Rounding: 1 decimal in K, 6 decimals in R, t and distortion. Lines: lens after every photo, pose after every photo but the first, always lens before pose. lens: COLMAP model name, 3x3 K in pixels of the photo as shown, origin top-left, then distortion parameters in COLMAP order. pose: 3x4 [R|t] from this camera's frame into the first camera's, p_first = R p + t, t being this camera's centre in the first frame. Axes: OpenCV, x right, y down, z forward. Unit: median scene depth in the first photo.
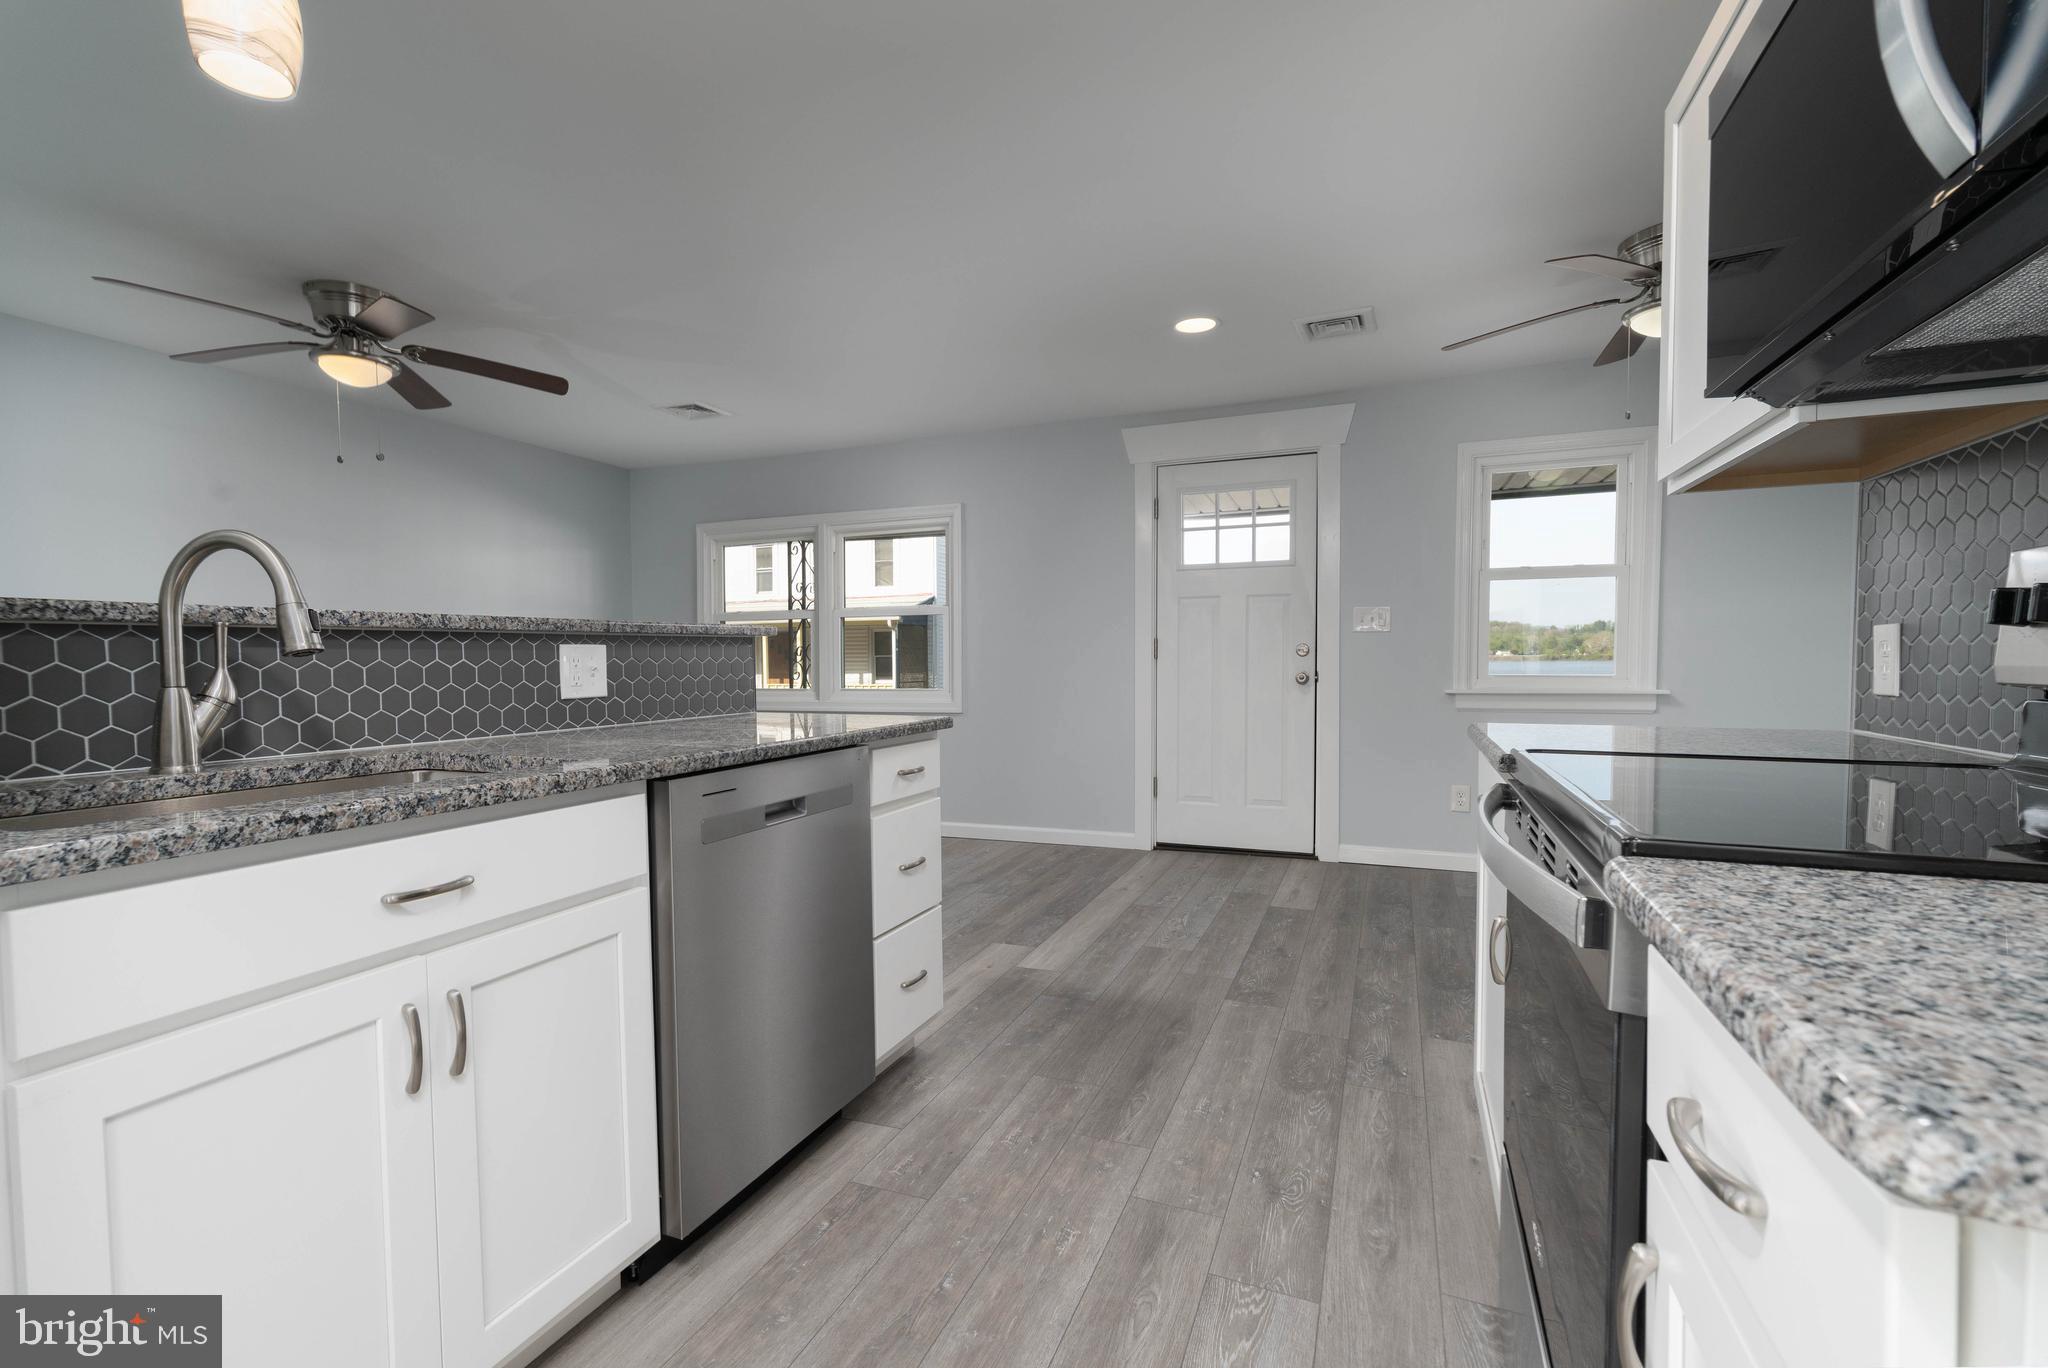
lens RADIAL K [[886.6, 0, 1021.9], [0, 886.6, 689.2], [0, 0, 1]] dist [0.007538, -0.000020]
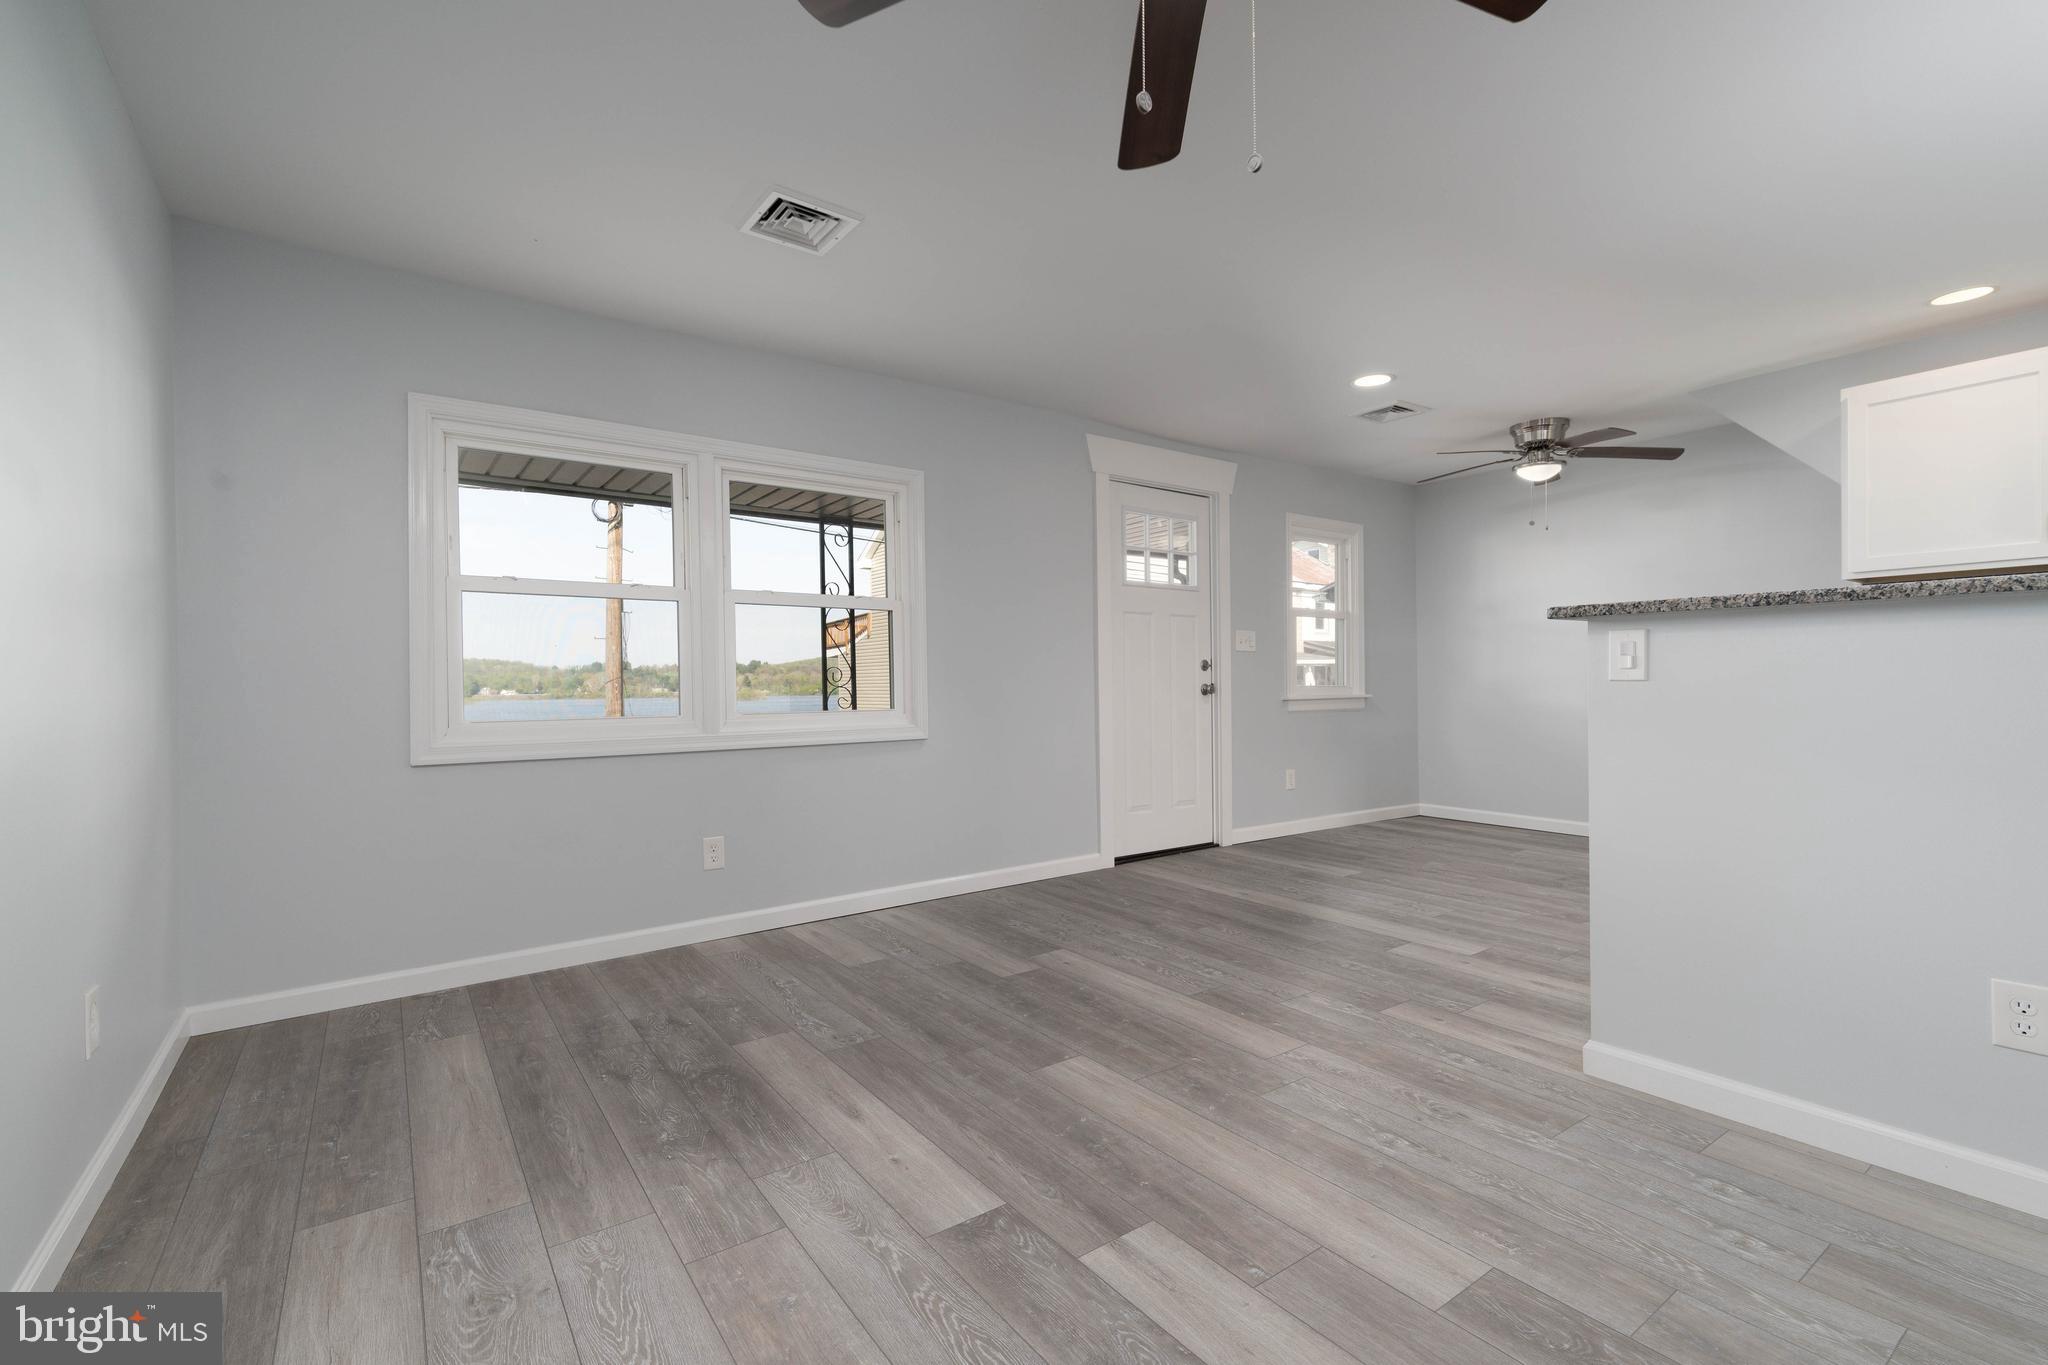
lens RADIAL K [[888.5, 0, 1016.4], [0, 888.5, 687.0], [0, 0, 1]] dist [0.004106, 0.000130]
pose [[0.524683, 0.004200, 0.851287, -1.574847], [0.035470, 0.999012, -0.026791, 0.011771], [-0.850559, 0.044252, 0.524015, 1.202775]]
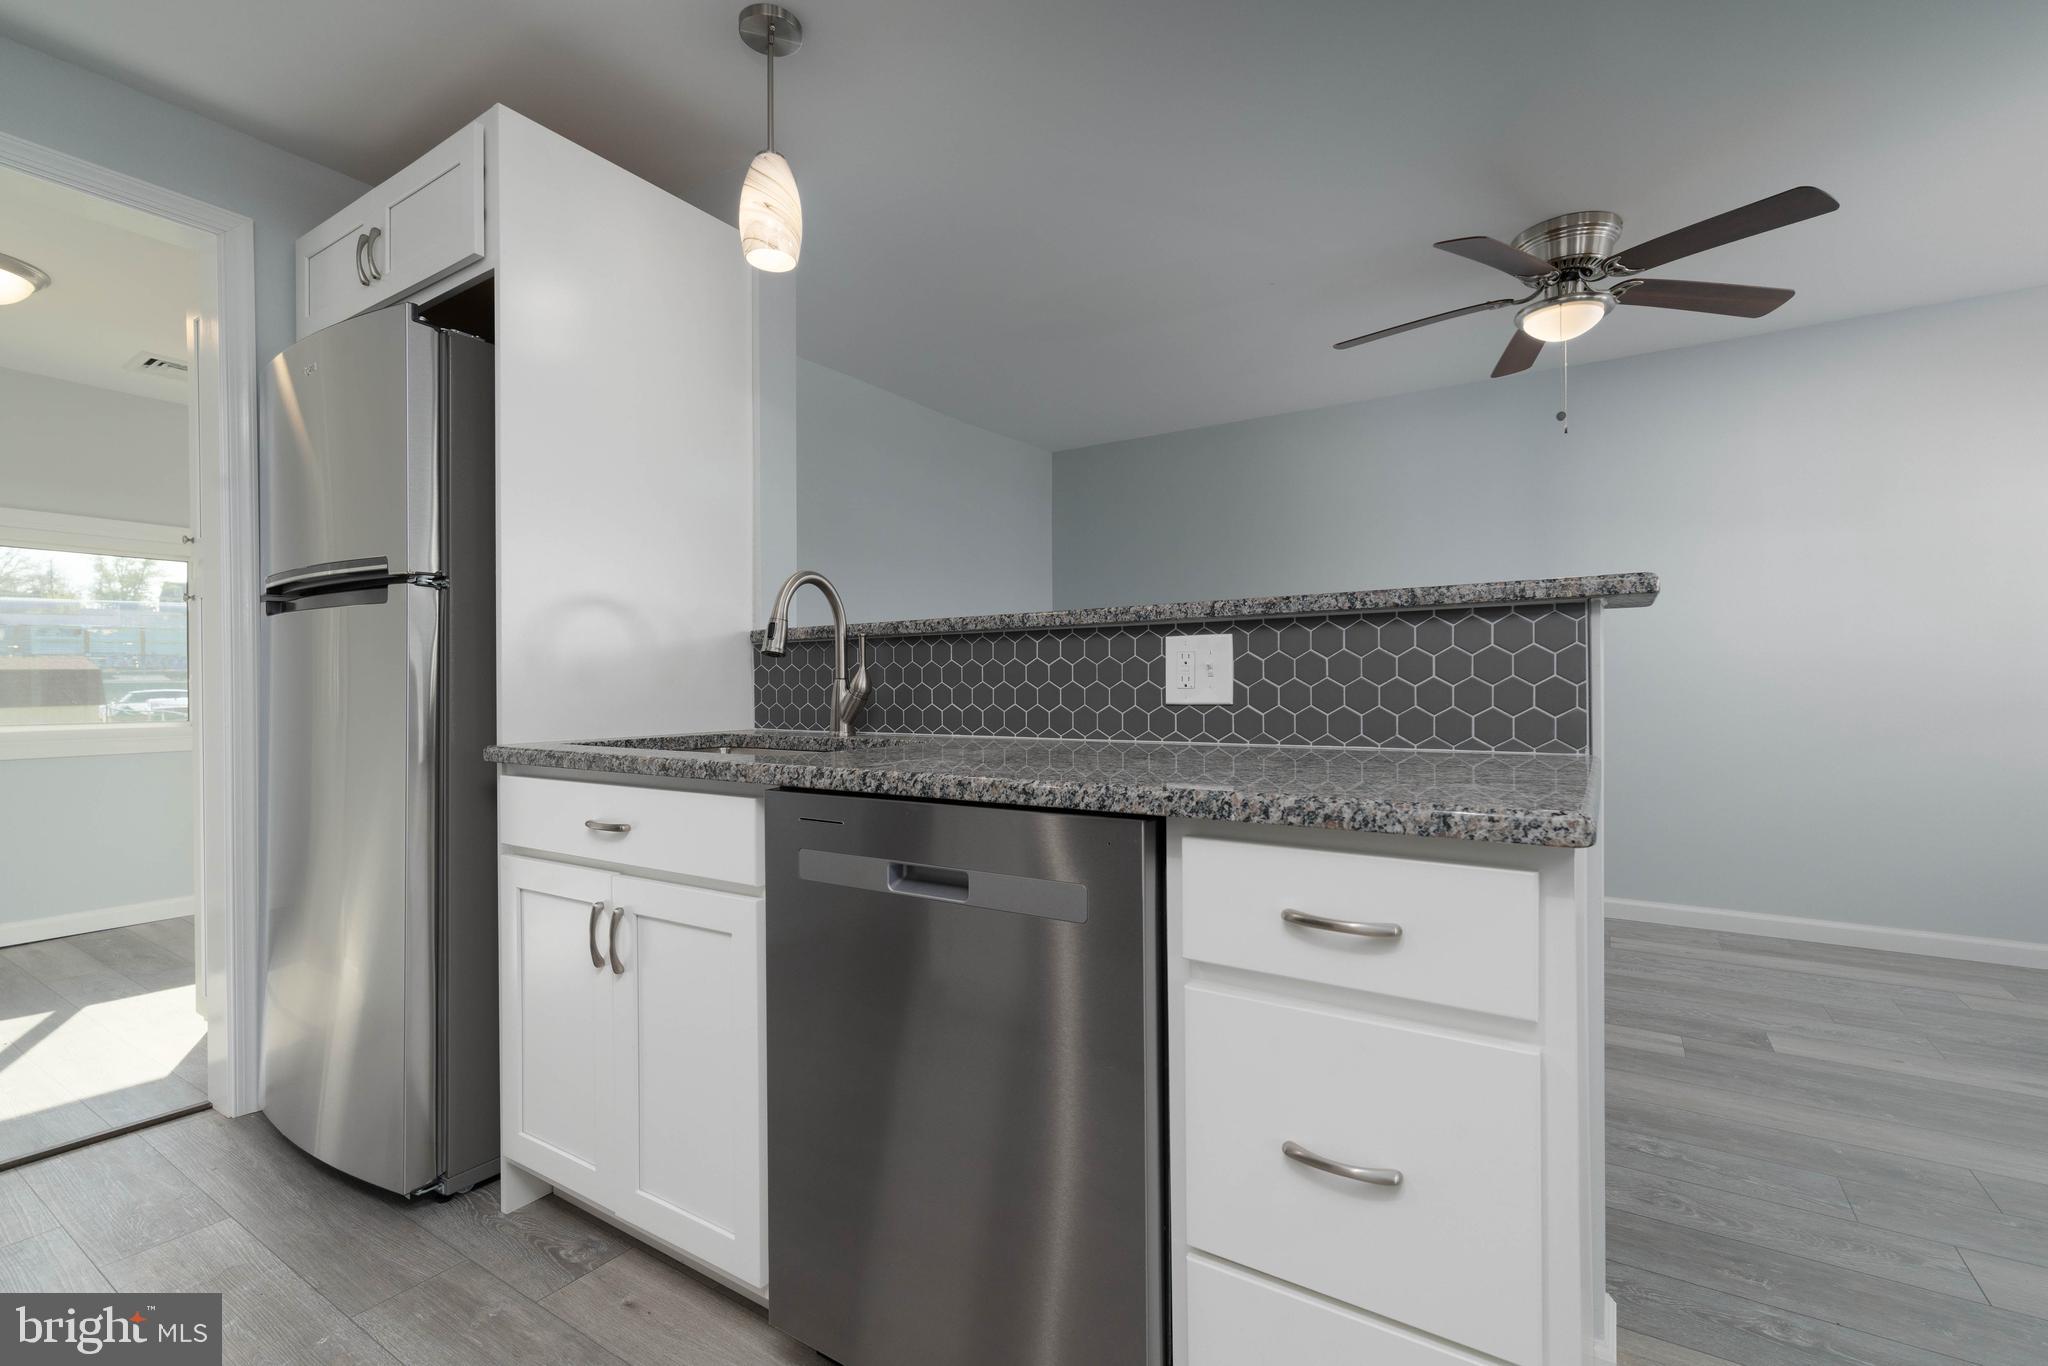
lens RADIAL K [[888.5, 0, 1011.9], [0, 888.5, 689.8], [0, 0, 1]] dist [0.004106, 0.000130]
pose [[-0.178922, 0.017780, -0.983703, 0.270966], [-0.025882, 0.999406, 0.022771, -0.014719], [0.983523, 0.029534, -0.178355, 0.892281]]
